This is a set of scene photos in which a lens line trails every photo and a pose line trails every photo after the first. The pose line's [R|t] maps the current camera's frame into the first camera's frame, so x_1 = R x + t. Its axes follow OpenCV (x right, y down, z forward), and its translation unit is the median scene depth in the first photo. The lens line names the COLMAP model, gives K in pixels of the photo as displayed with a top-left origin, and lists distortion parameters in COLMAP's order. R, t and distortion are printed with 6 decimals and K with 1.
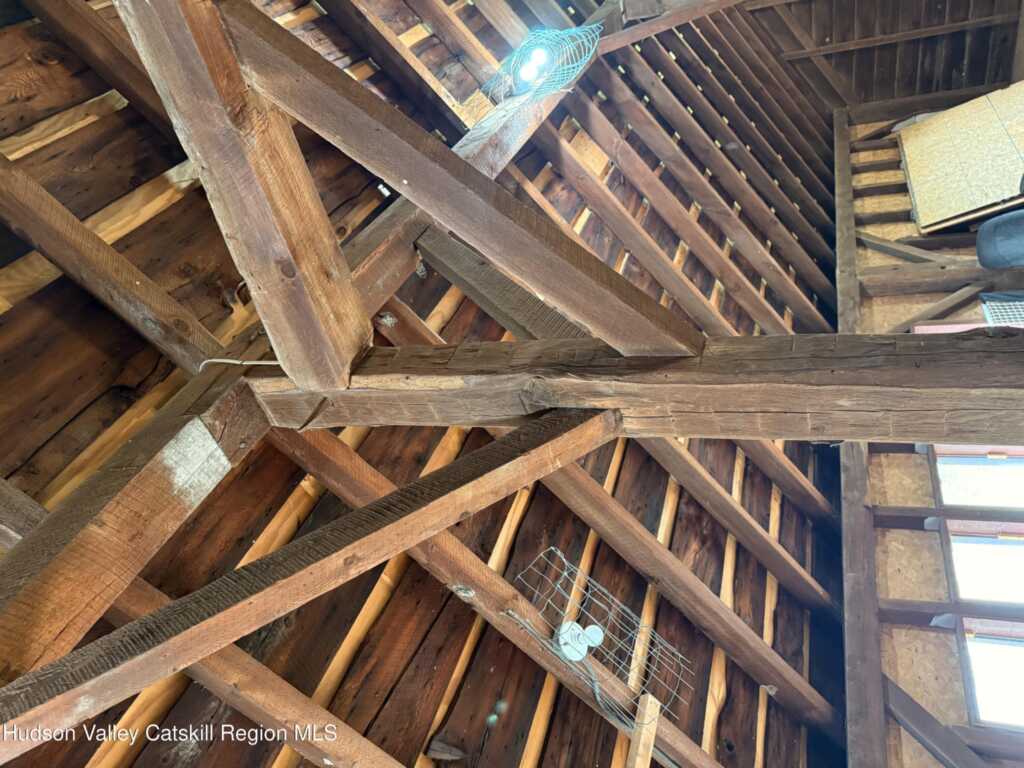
lens RADIAL K [[728.6, 0, 512.0], [0, 728.6, 384.0], [0, 0, 1]] dist [0.038932, -0.080290]
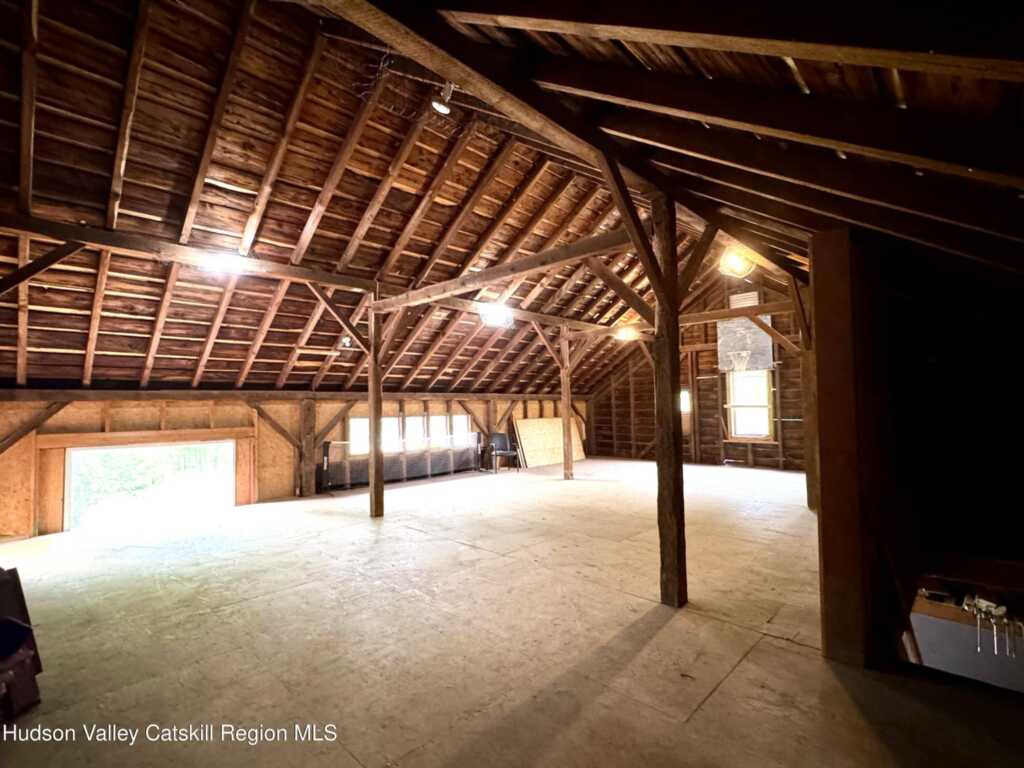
lens RADIAL K [[491.6, 0, 512.0], [0, 491.6, 384.0], [0, 0, 1]] dist [-0.000333, -0.000026]
pose [[0.068783, 0.934738, 0.348617, -0.366416], [-0.989540, 0.019508, 0.142933, -0.630565], [0.126804, -0.354802, 0.926303, -1.060155]]
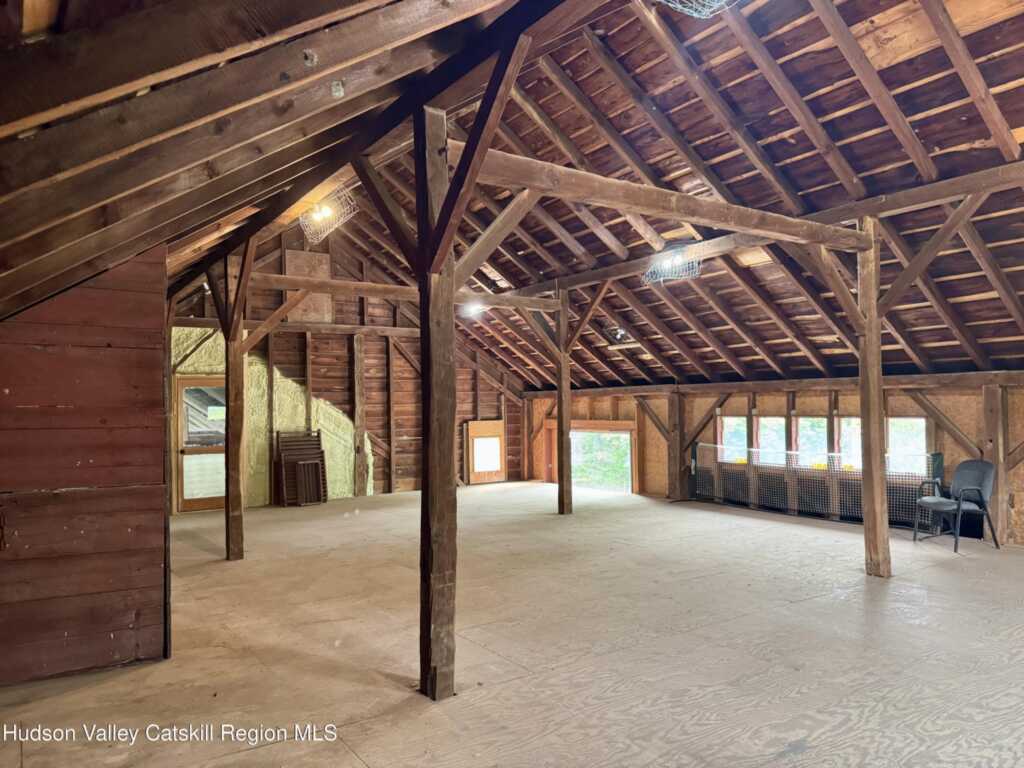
lens RADIAL K [[729.2, 0, 512.0], [0, 729.2, 384.0], [0, 0, 1]] dist [0.000625, 0.000139]
pose [[0.383555, 0.910356, -0.155364, 0.411883], [0.336884, 0.018718, 0.941360, -2.086689], [0.859881, -0.413403, -0.299505, 0.785010]]
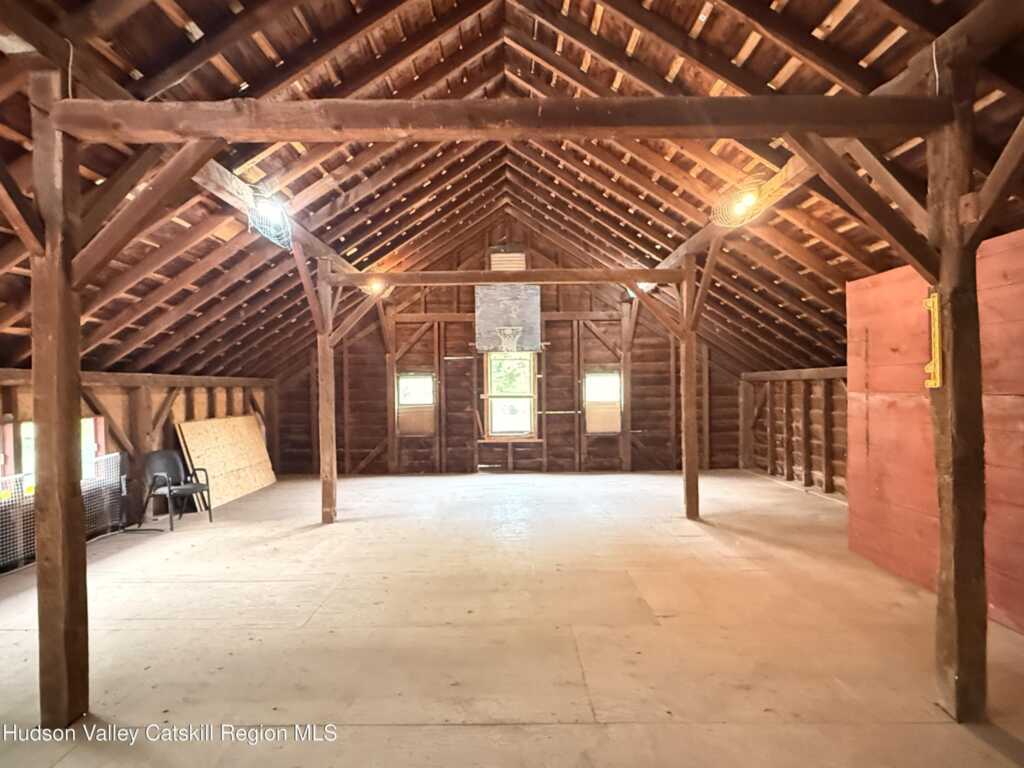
lens RADIAL K [[615.6, 0, 512.0], [0, 615.6, 384.0], [0, 0, 1]] dist [-0.000286, -0.000143]
pose [[-0.224769, 0.922831, 0.312830, -0.140055], [-0.804988, 0.005046, -0.593270, 0.000200], [-0.549066, -0.385173, 0.741733, -0.479817]]
